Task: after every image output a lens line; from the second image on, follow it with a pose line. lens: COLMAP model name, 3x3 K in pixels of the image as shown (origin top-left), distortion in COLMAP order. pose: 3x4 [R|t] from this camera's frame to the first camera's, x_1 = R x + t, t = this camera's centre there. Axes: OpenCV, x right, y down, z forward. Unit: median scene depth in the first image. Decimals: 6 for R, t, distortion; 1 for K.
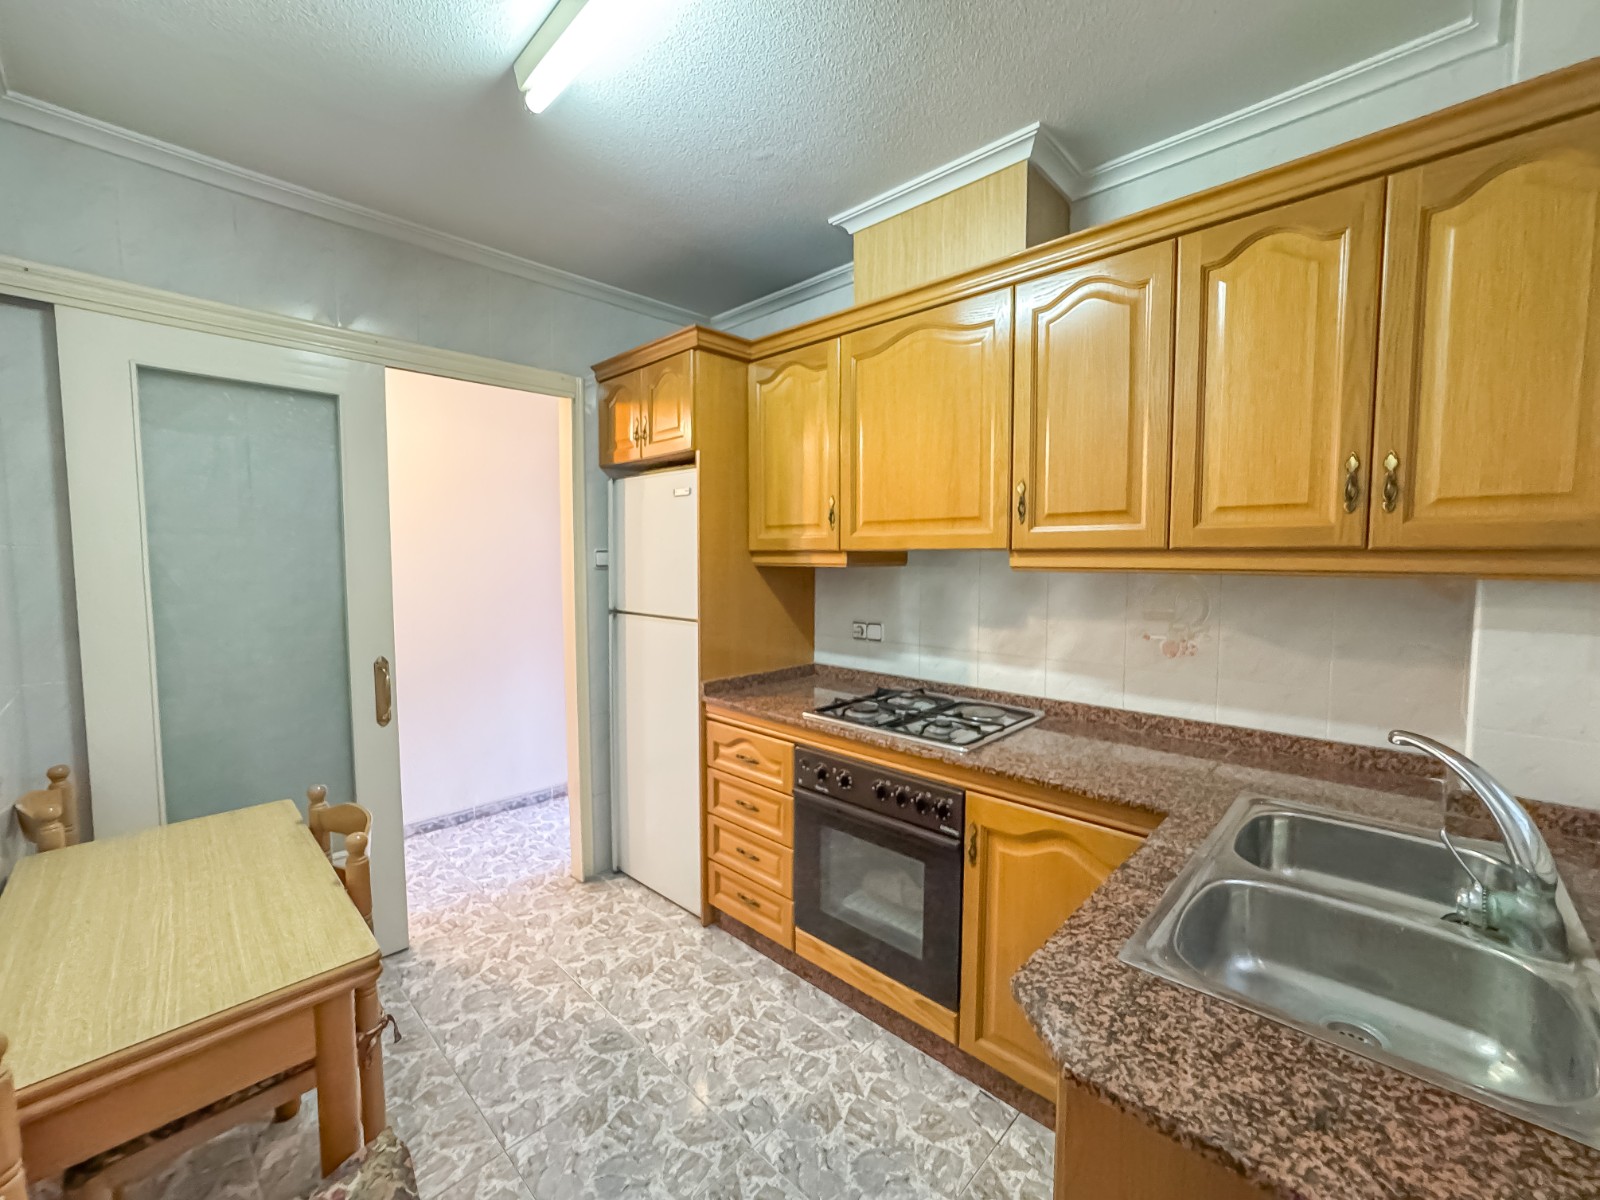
lens RADIAL K [[657.1, 0, 797.0], [0, 657.1, 600.5], [0, 0, 1]] dist [-0.039941, 0.018535]
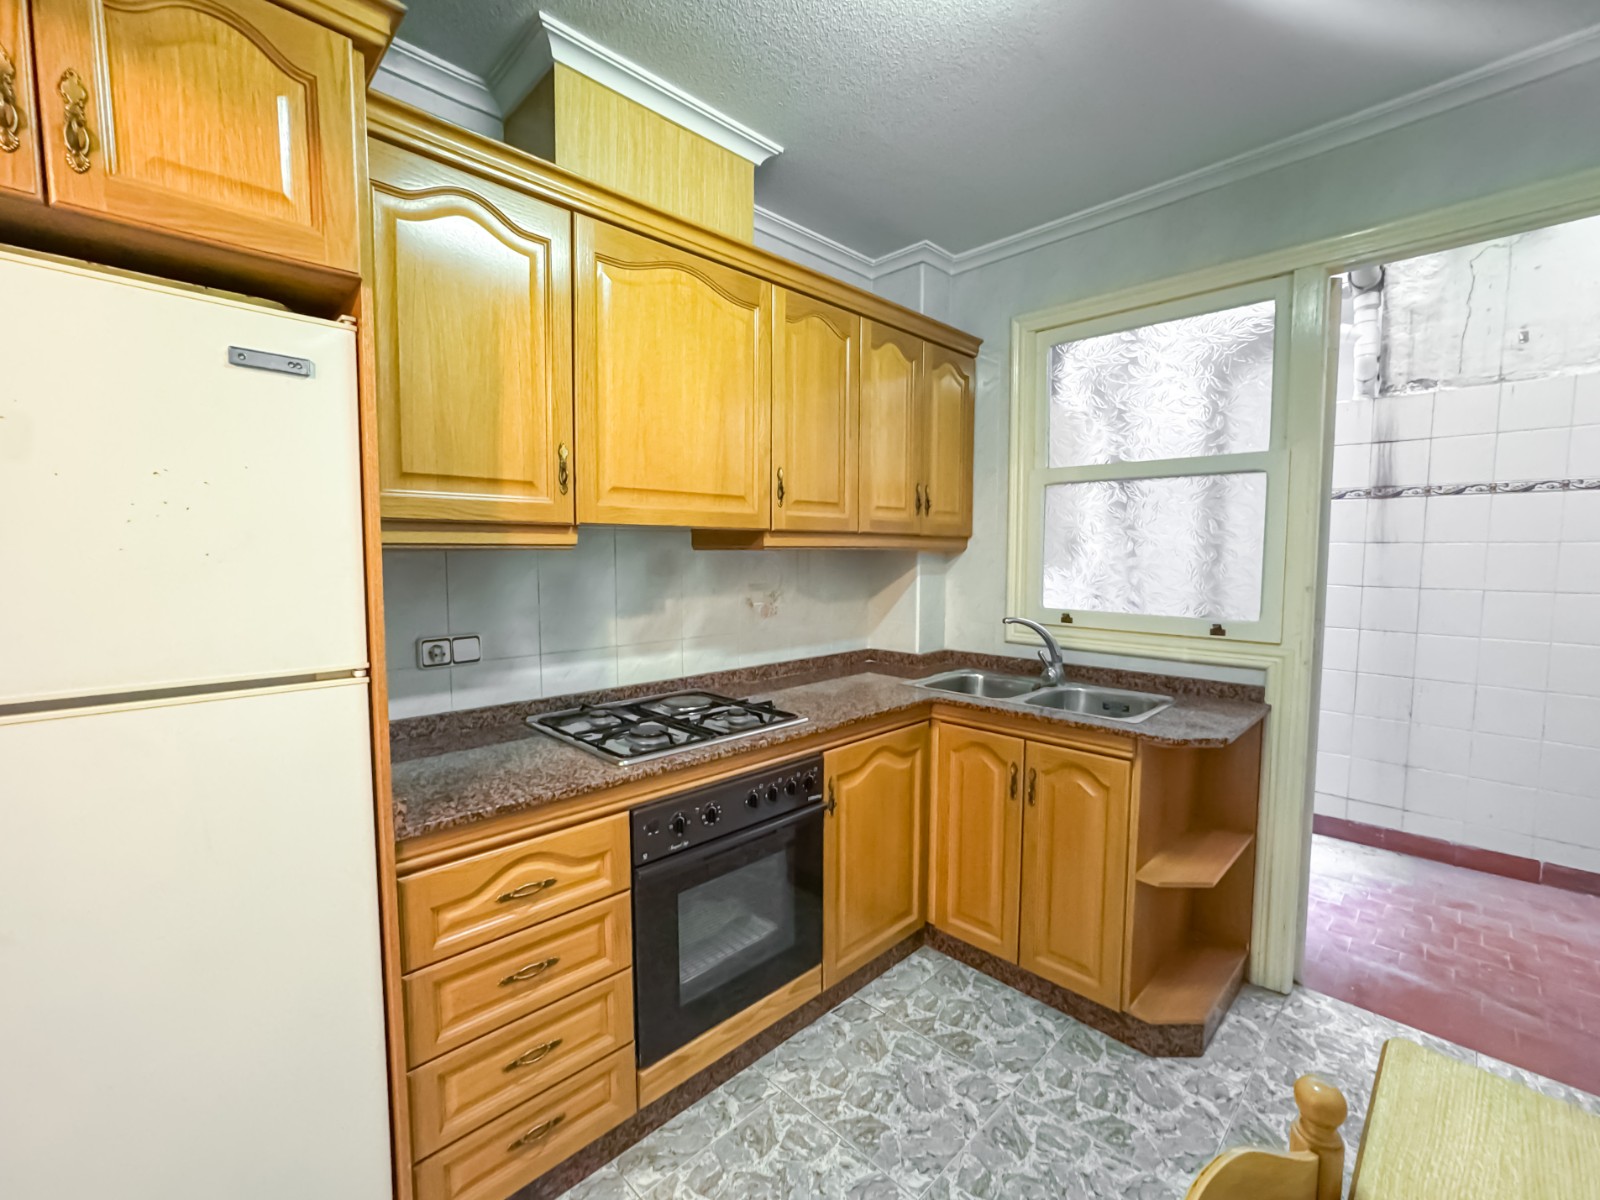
lens RADIAL K [[689.8, 0, 800.0], [0, 689.8, 600.0], [0, 0, 1]] dist [-0.041907, 0.021883]
pose [[0.022219, -0.072350, 0.997132, -0.694022], [0.066819, 0.995255, 0.070725, -0.035070], [-0.997518, 0.065056, 0.026948, 0.800532]]
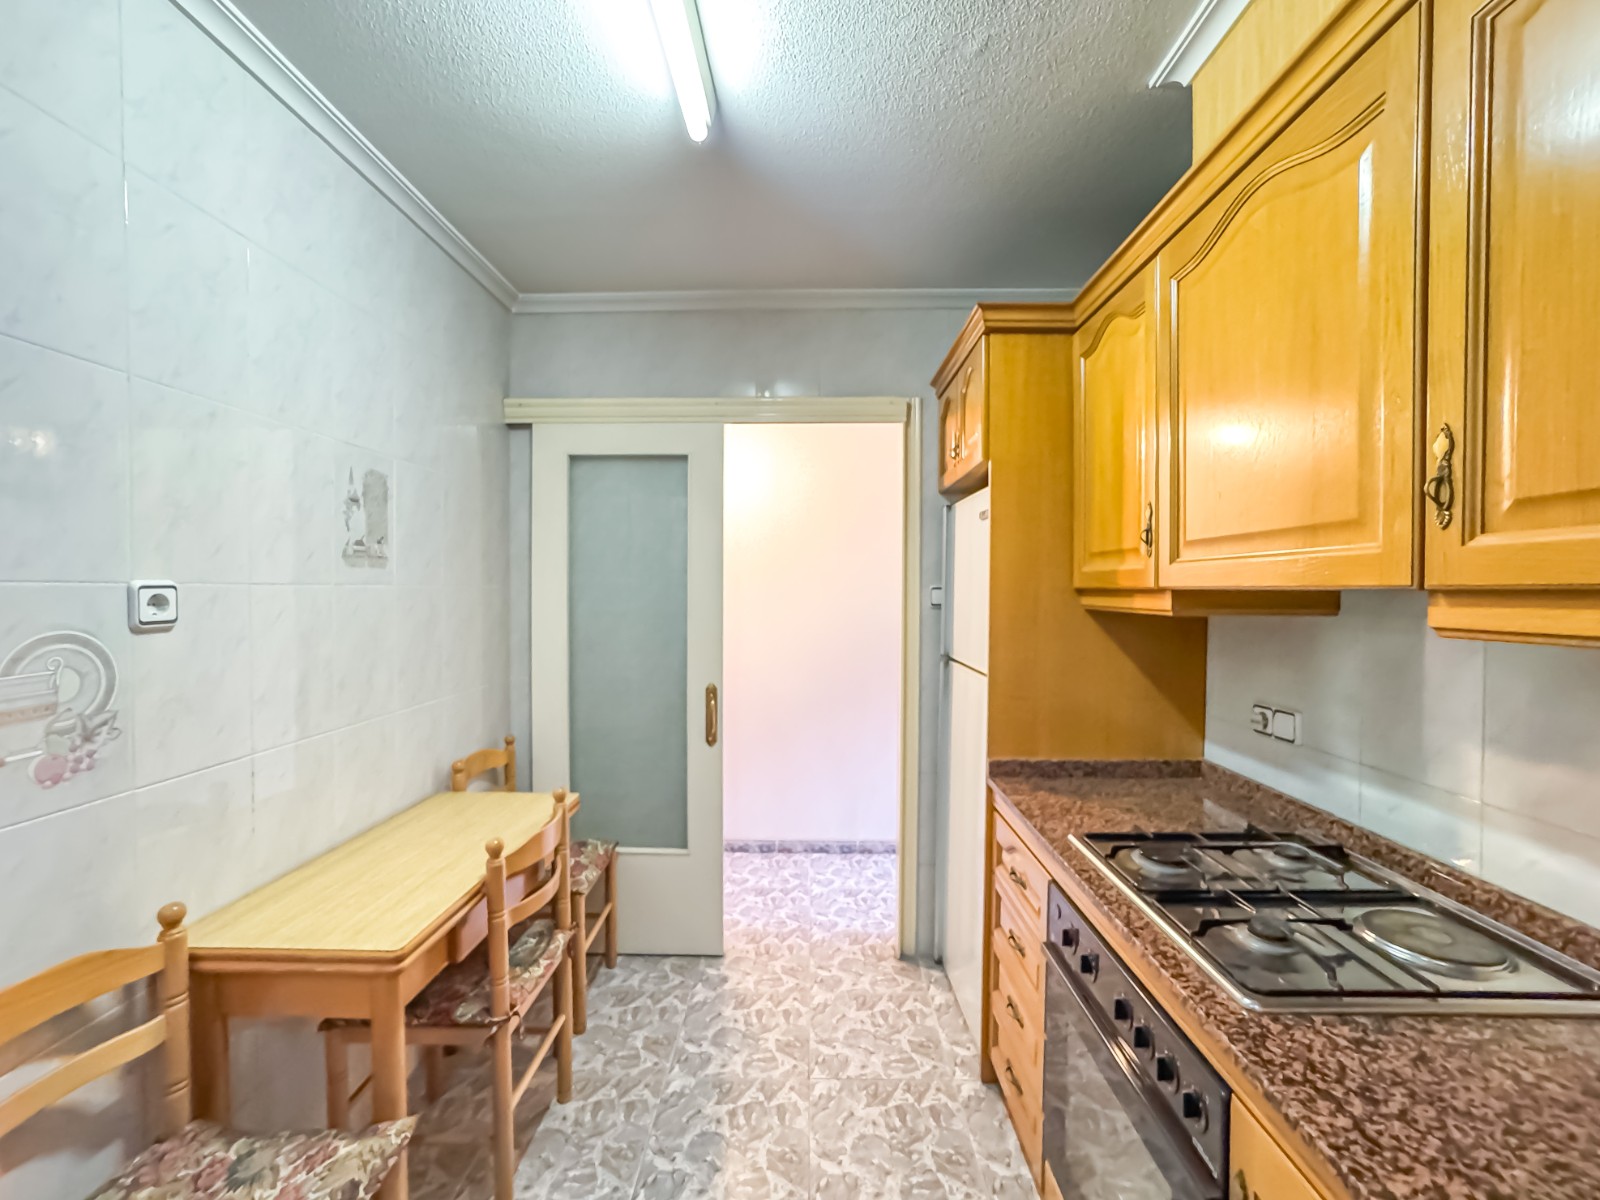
lens RADIAL K [[667.3, 0, 800.0], [0, 667.3, 600.0], [0, 0, 1]] dist [-0.043085, 0.020157]
pose [[0.680452, 0.013445, -0.732669, 0.313149], [-0.052974, 0.998118, -0.030882, -0.029704], [0.730875, 0.059826, 0.679884, 0.344274]]
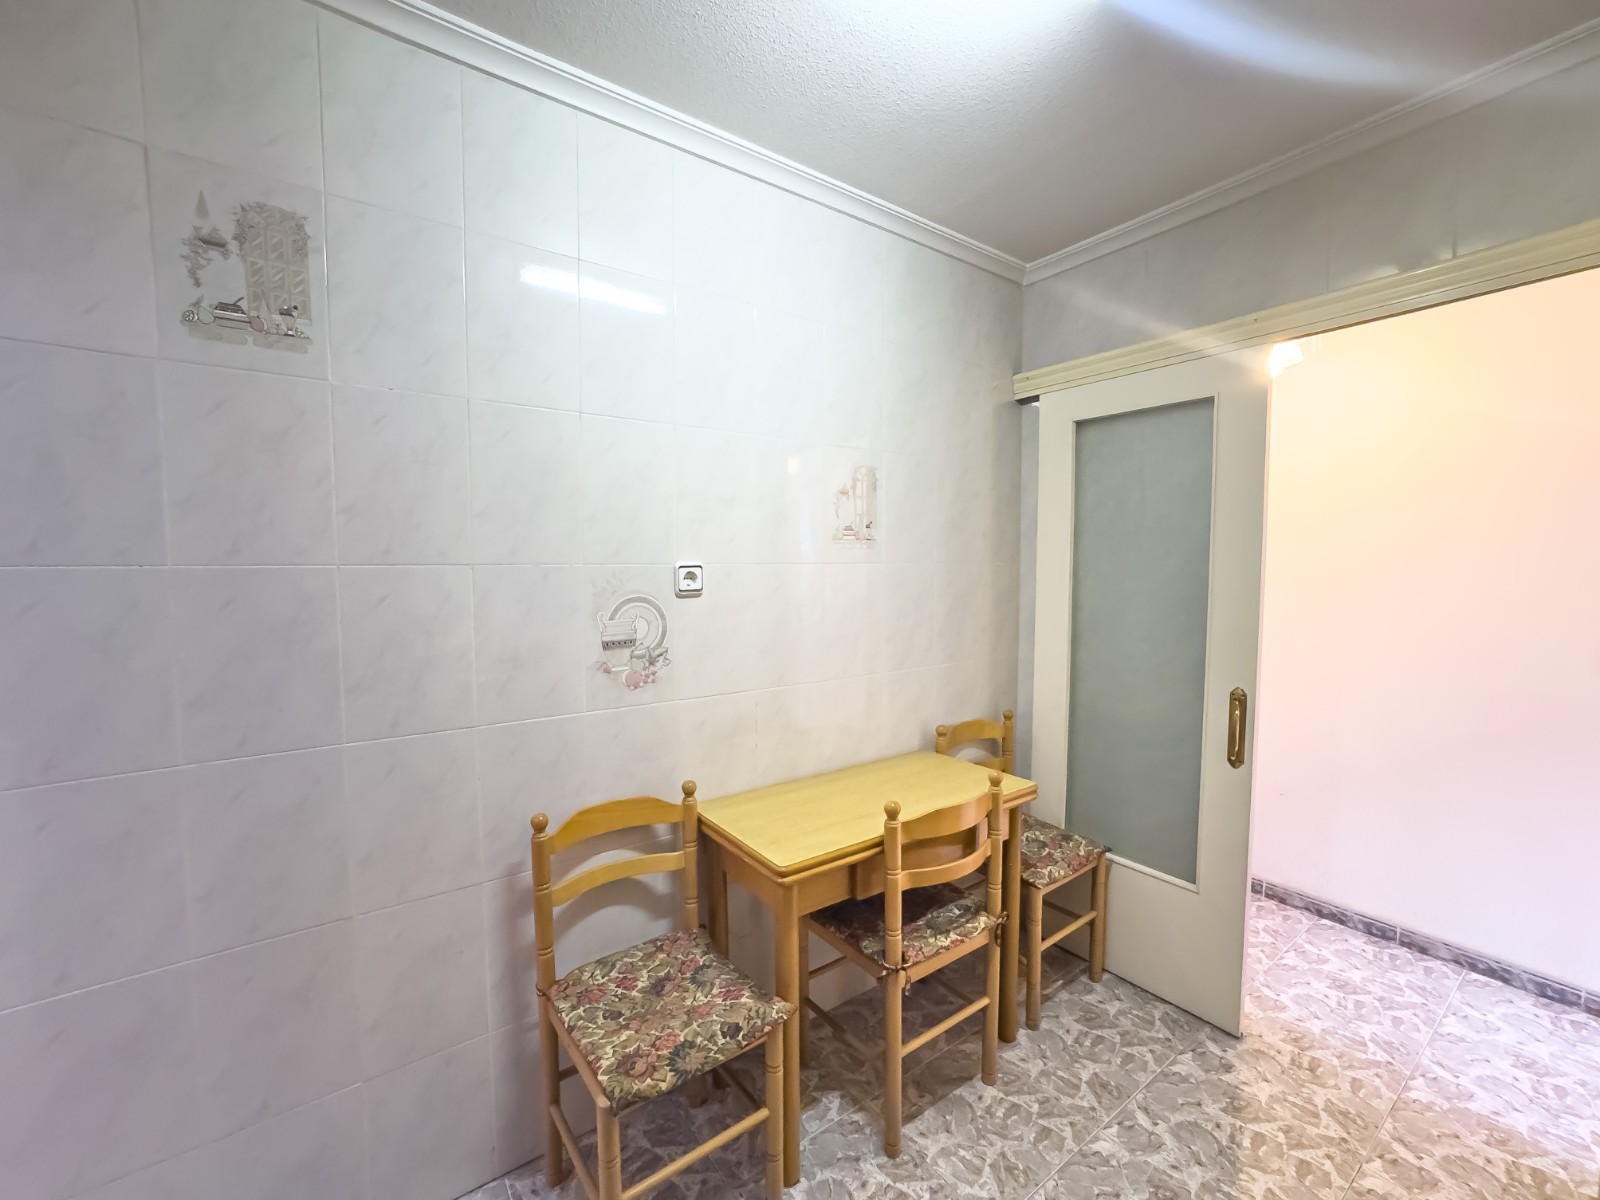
lens RADIAL K [[653.6, 0, 802.7], [0, 653.6, 602.6], [0, 0, 1]] dist [-0.038629, 0.016866]
pose [[-0.182454, 0.056444, -0.981593, 0.314190], [-0.064588, 0.995506, 0.069250, -0.049714], [0.981091, 0.076034, -0.177988, 0.609316]]
